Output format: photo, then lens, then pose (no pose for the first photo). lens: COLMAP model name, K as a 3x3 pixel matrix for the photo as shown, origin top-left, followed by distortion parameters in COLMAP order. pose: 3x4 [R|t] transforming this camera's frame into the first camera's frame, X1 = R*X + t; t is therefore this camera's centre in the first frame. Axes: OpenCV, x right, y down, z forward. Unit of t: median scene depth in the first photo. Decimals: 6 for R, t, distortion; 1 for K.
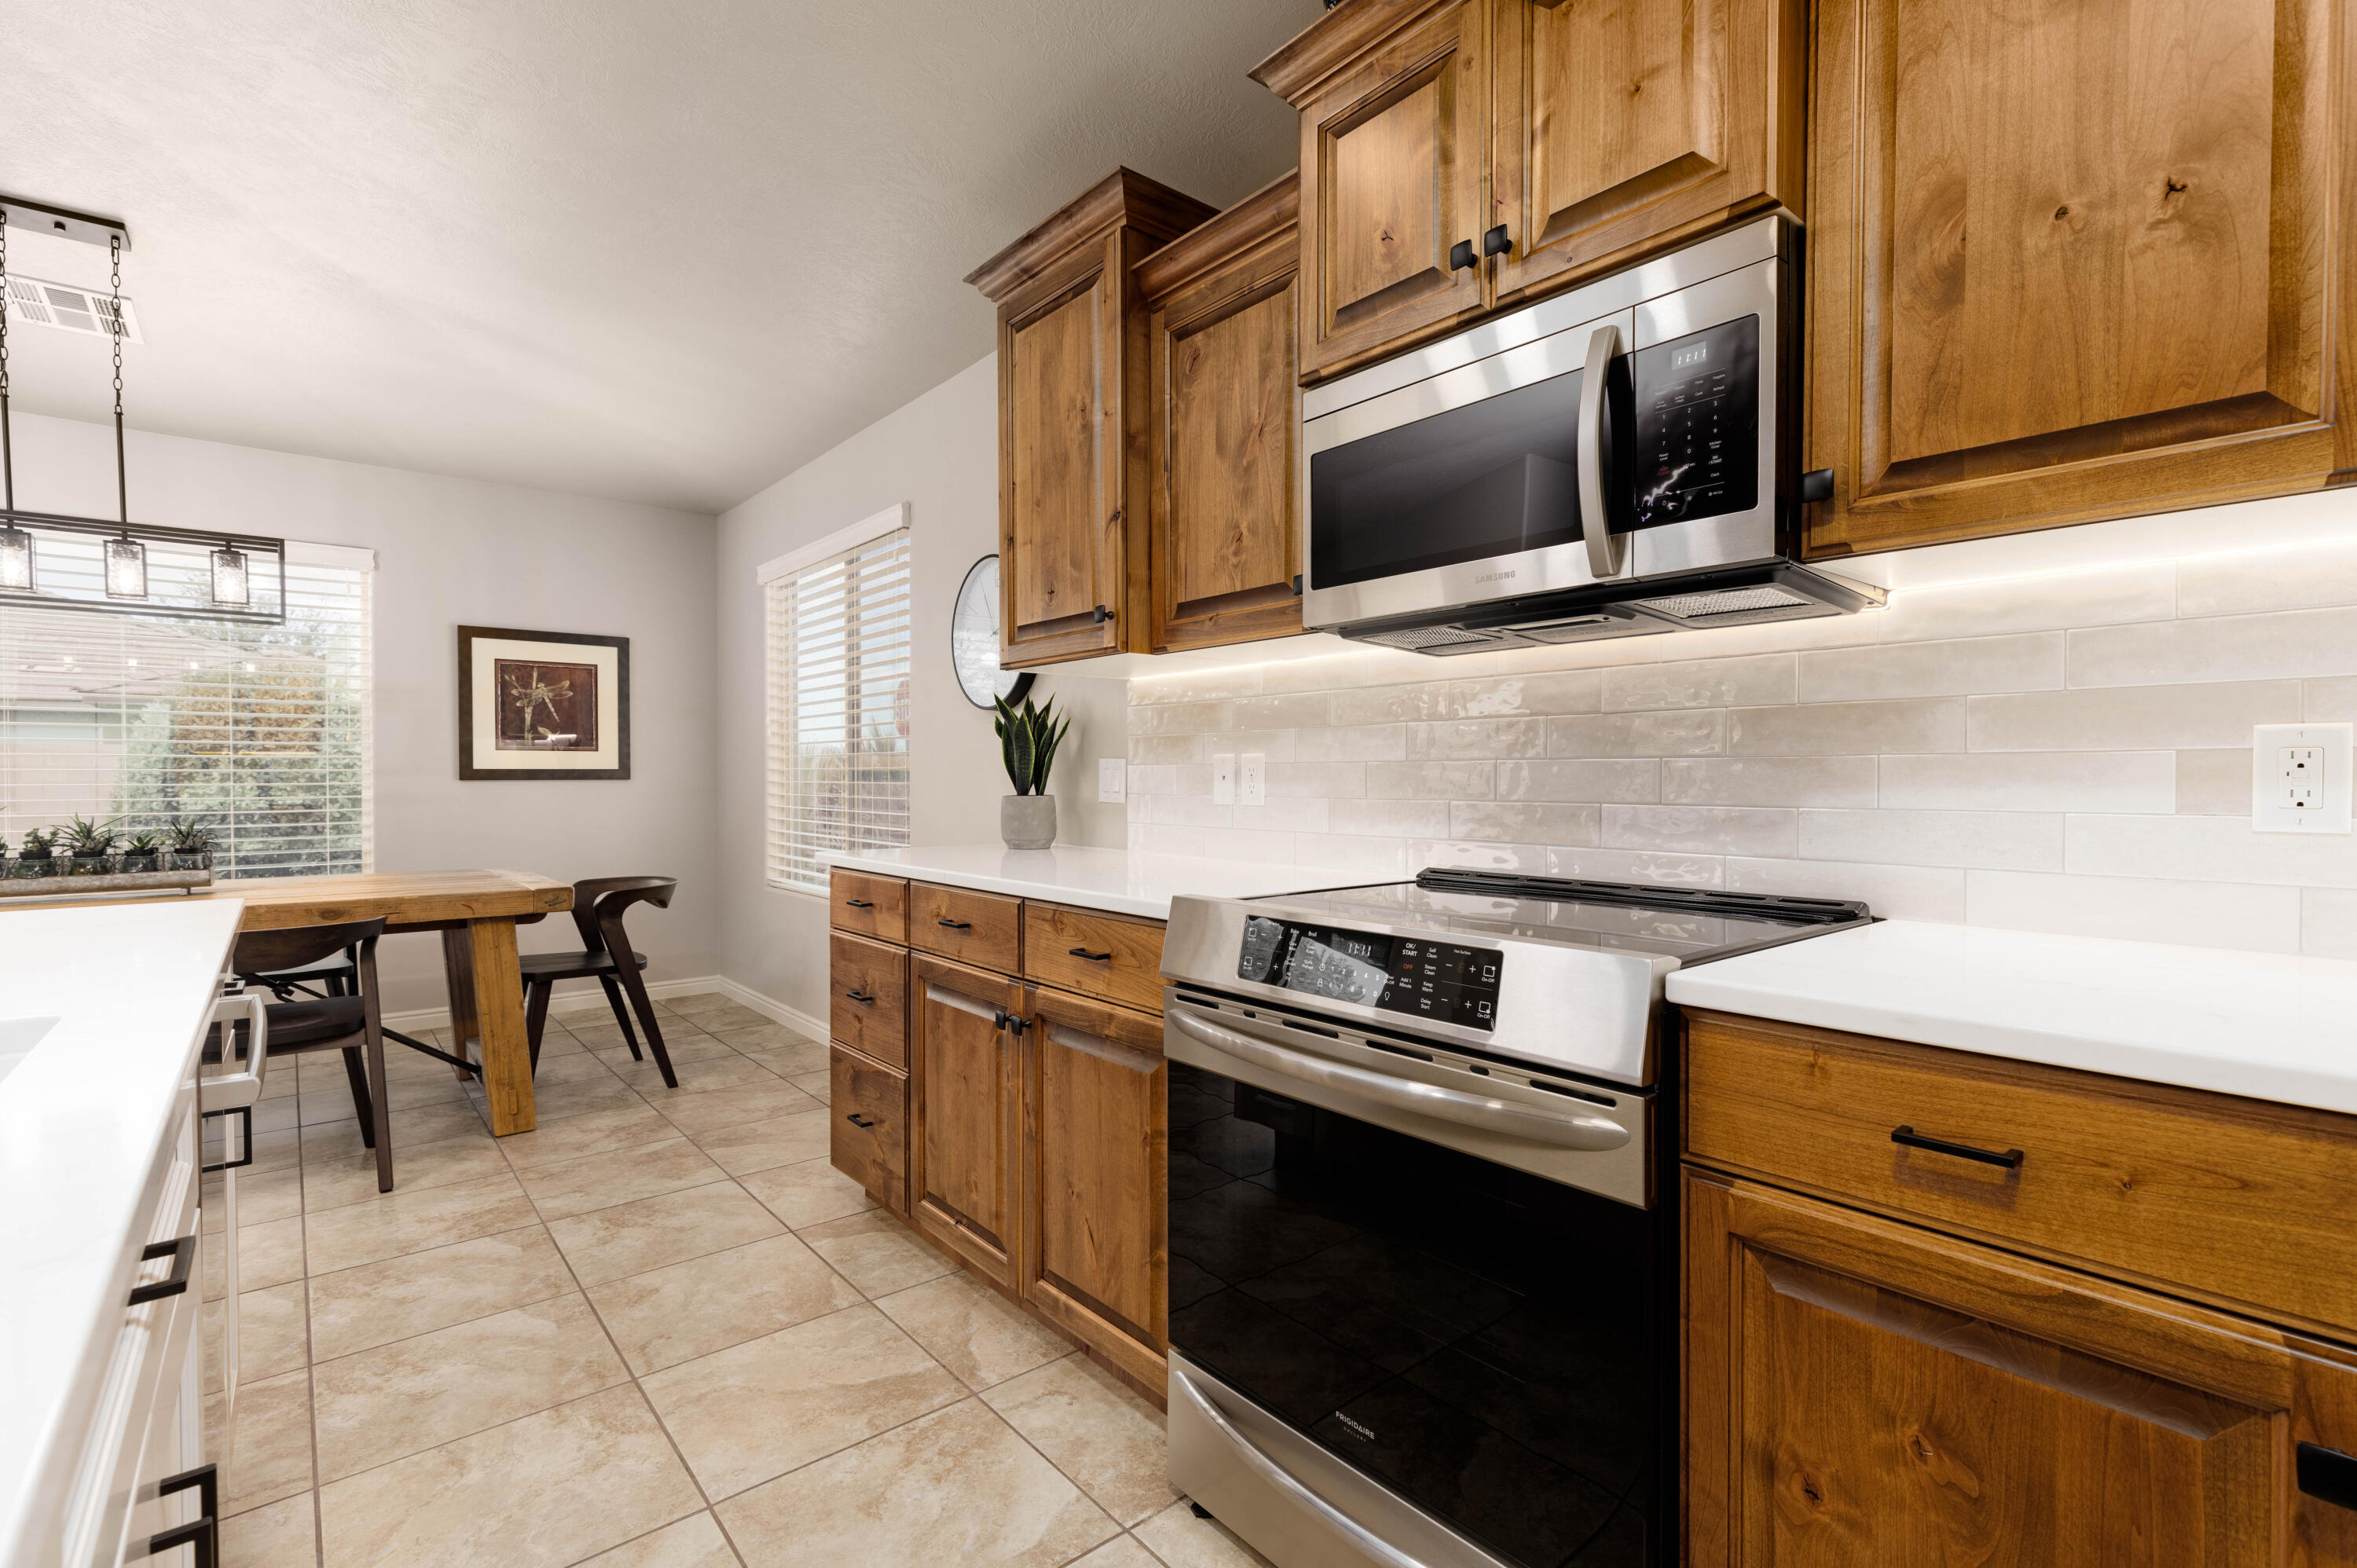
lens RADIAL K [[1068.0, 0, 1196.7], [0, 1068.0, 792.5], [0, 0, 1]] dist [0.004128, -0.001177]
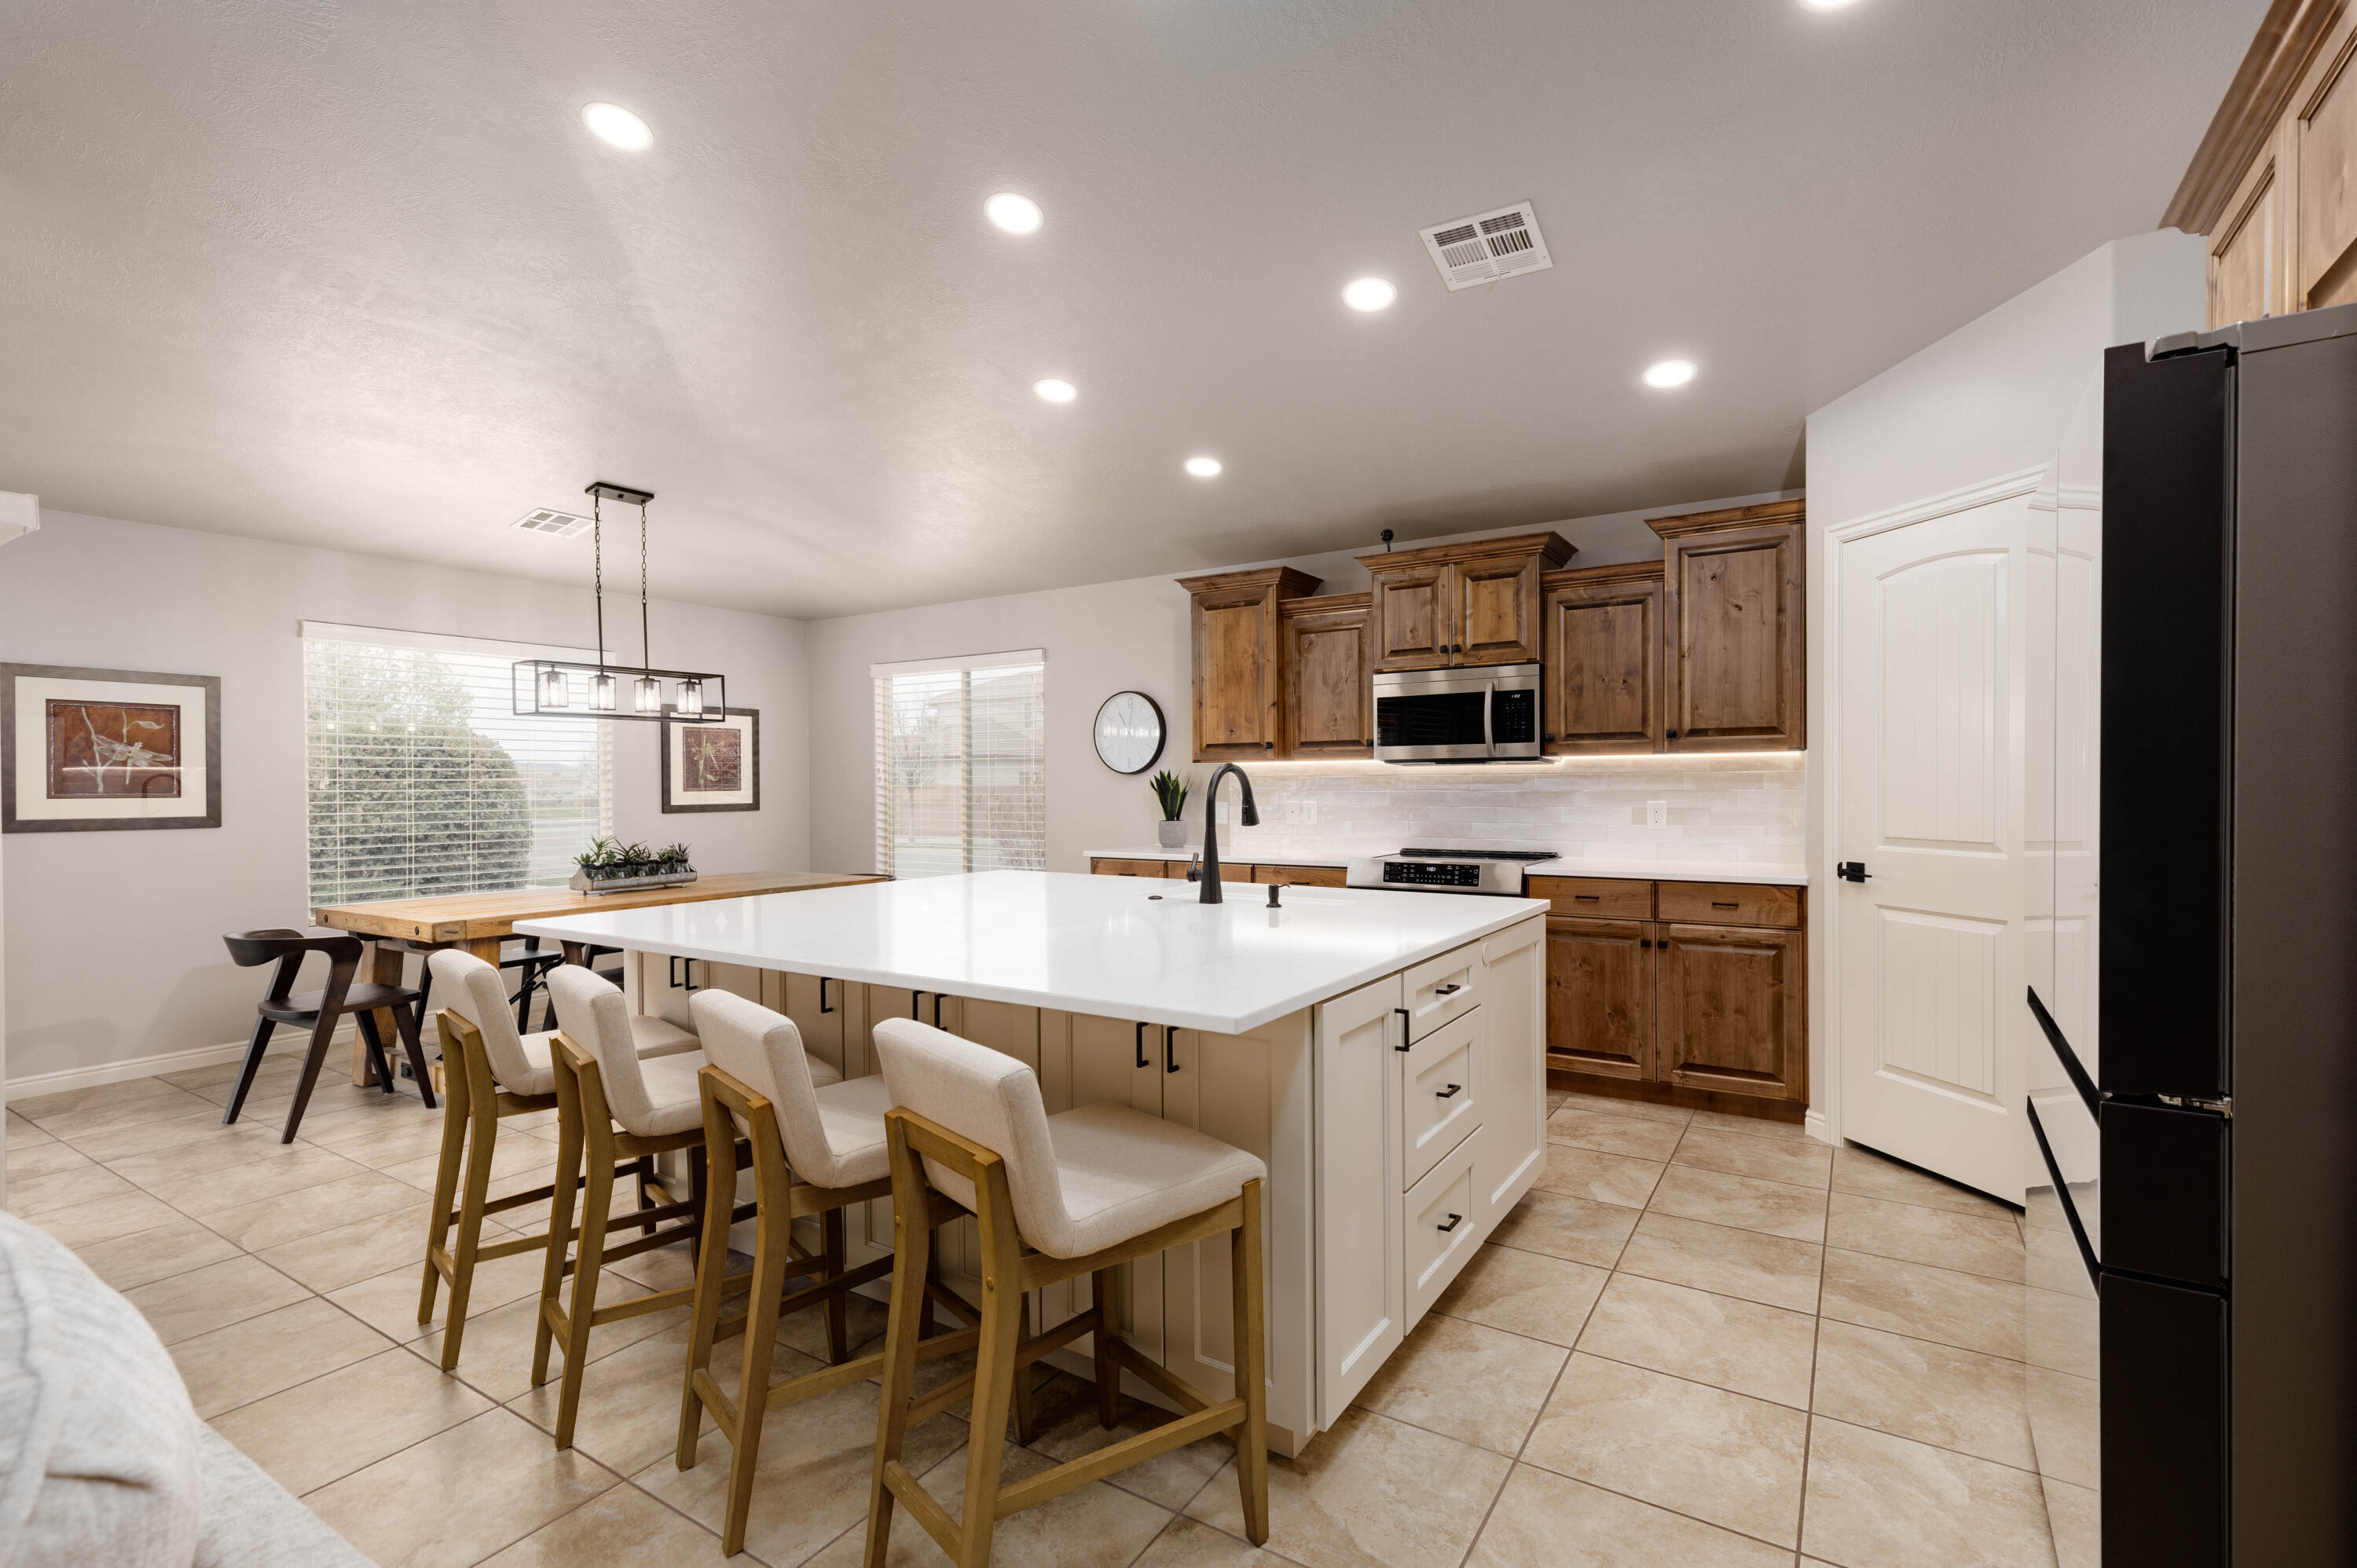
lens RADIAL K [[1068.0, 0, 1192.5], [0, 1068.0, 795.9], [0, 0, 1]] dist [0.004128, -0.001177]
pose [[0.956451, -0.009557, 0.291738, -1.117242], [0.011129, 0.999931, -0.003729, -0.056086], [-0.291682, 0.006813, 0.956491, -1.444417]]
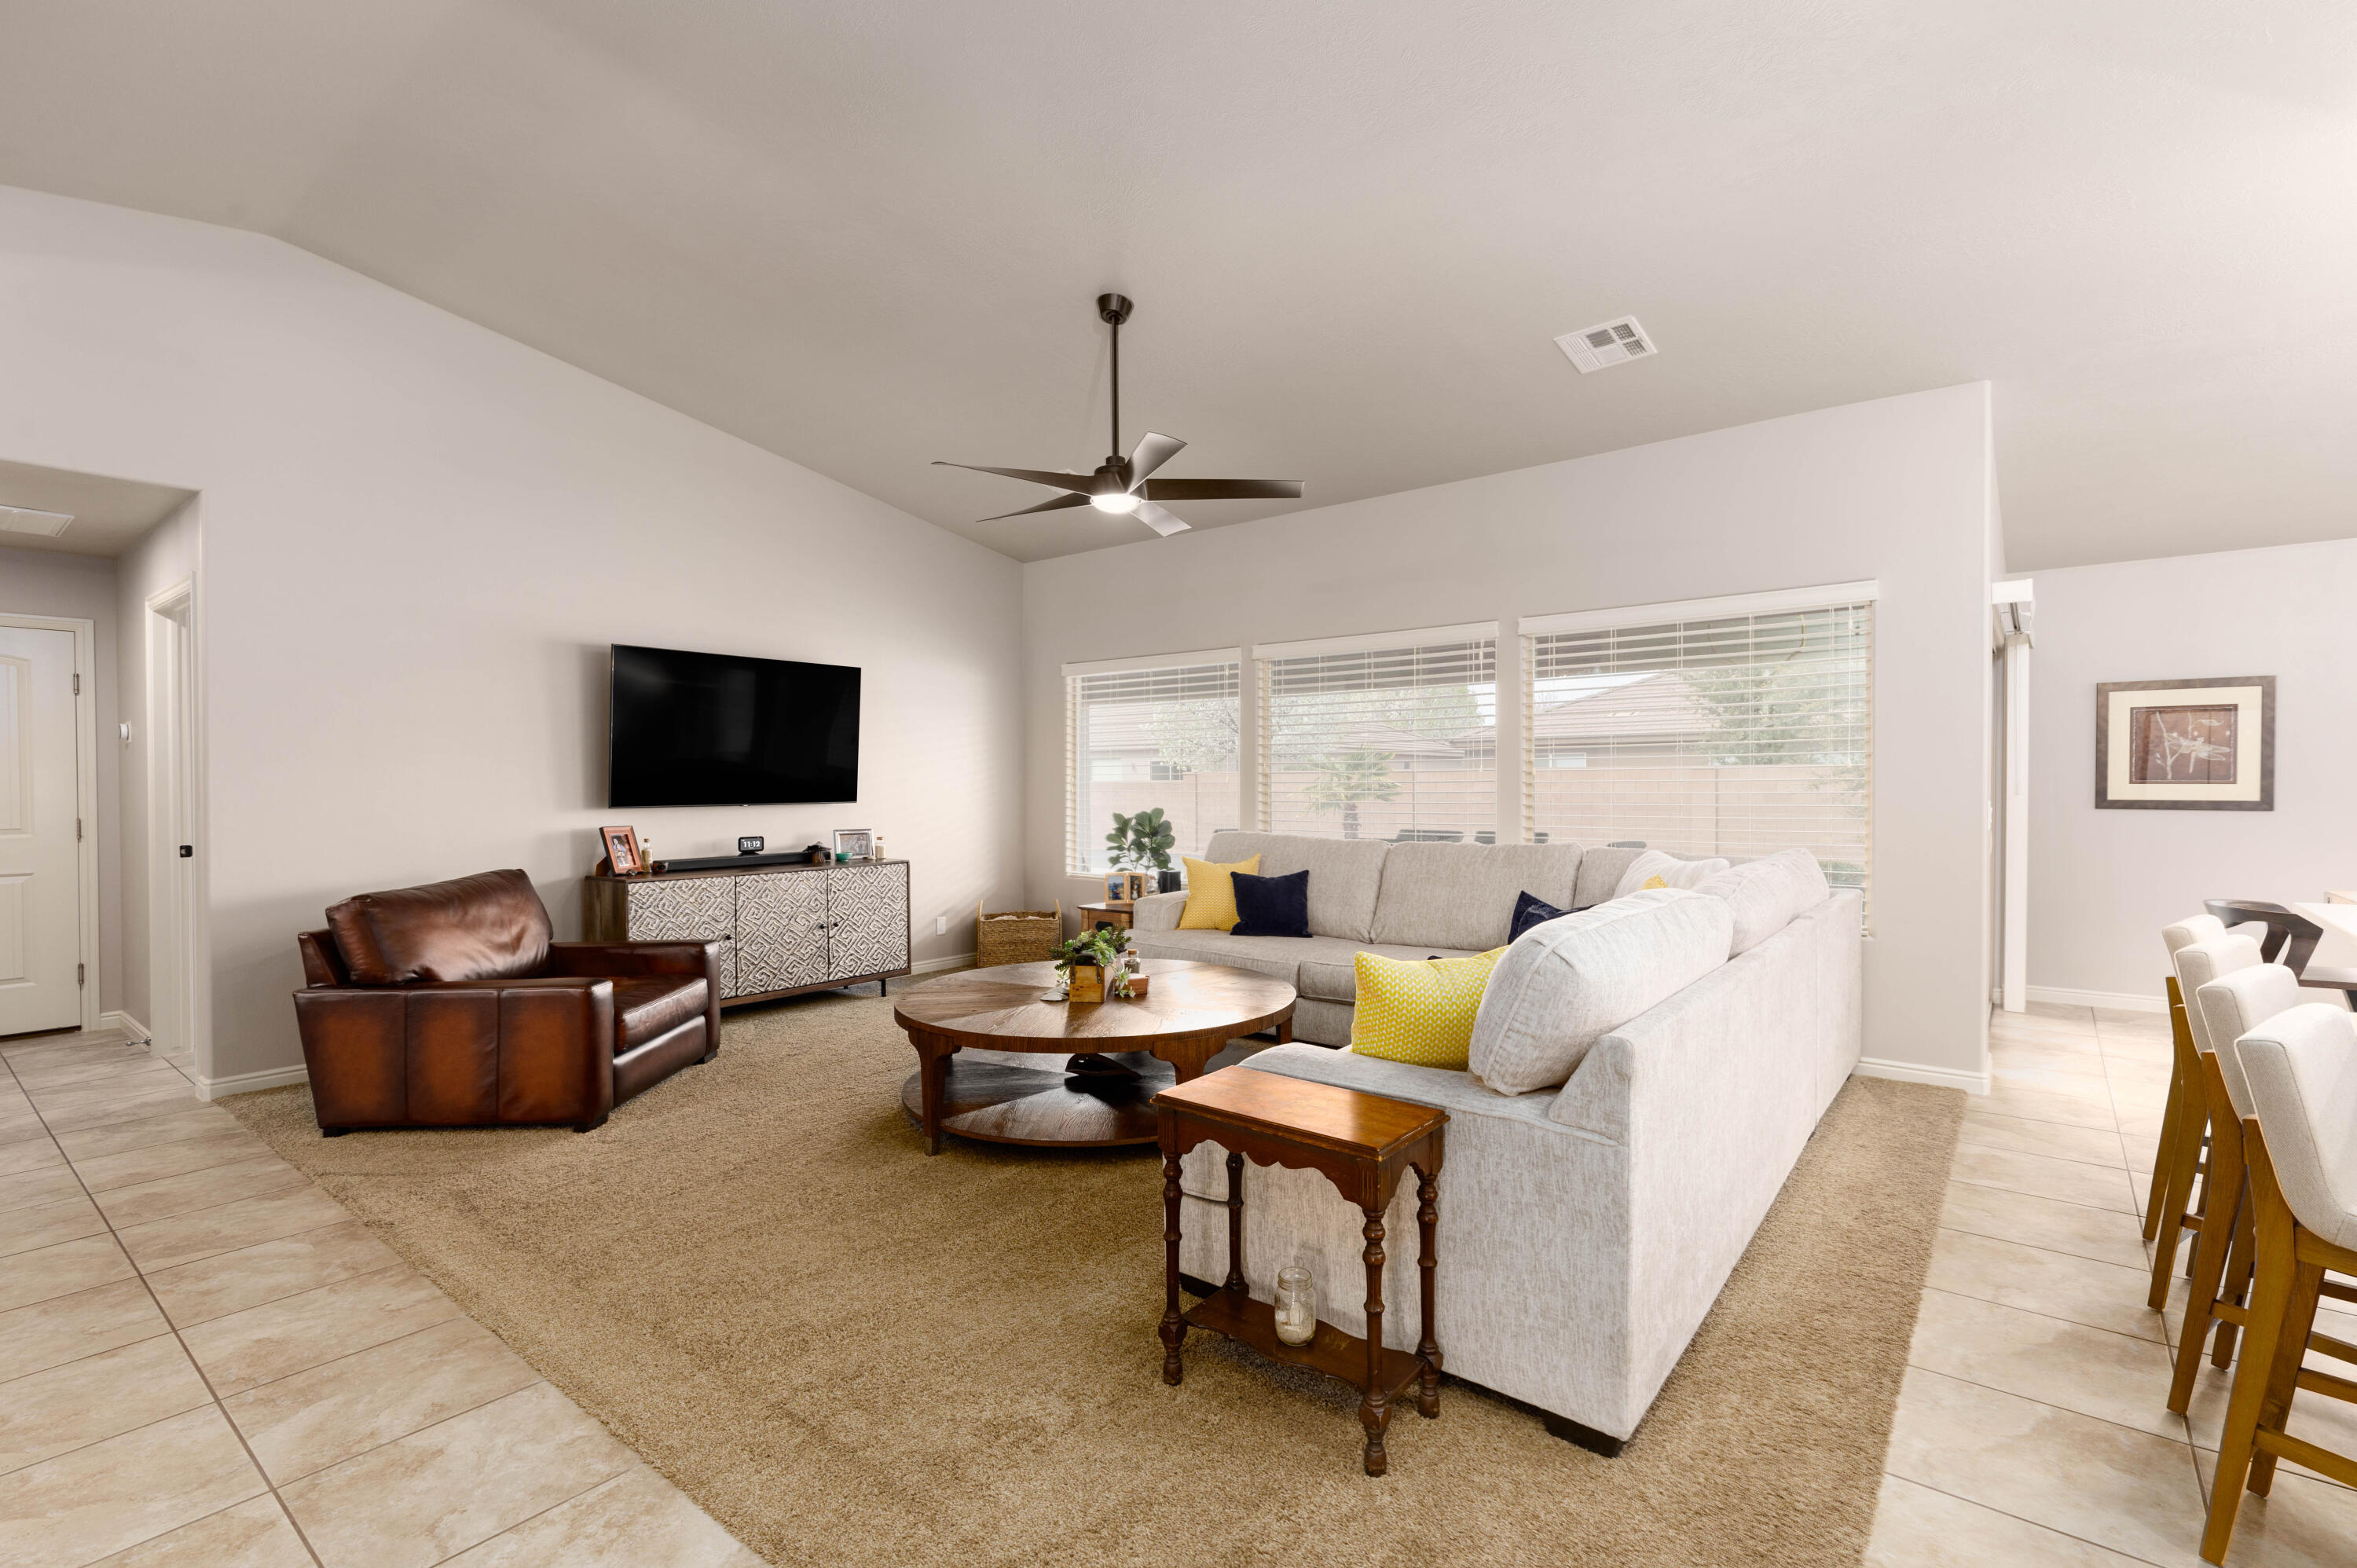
lens RADIAL K [[1068.0, 0, 1191.6], [0, 1068.0, 797.7], [0, 0, 1]] dist [0.004128, -0.001177]
pose [[0.193181, 0.012731, -0.981081, -0.323688], [-0.008914, 0.999897, 0.011220, -0.057976], [0.981123, 0.006578, 0.193275, -1.691721]]
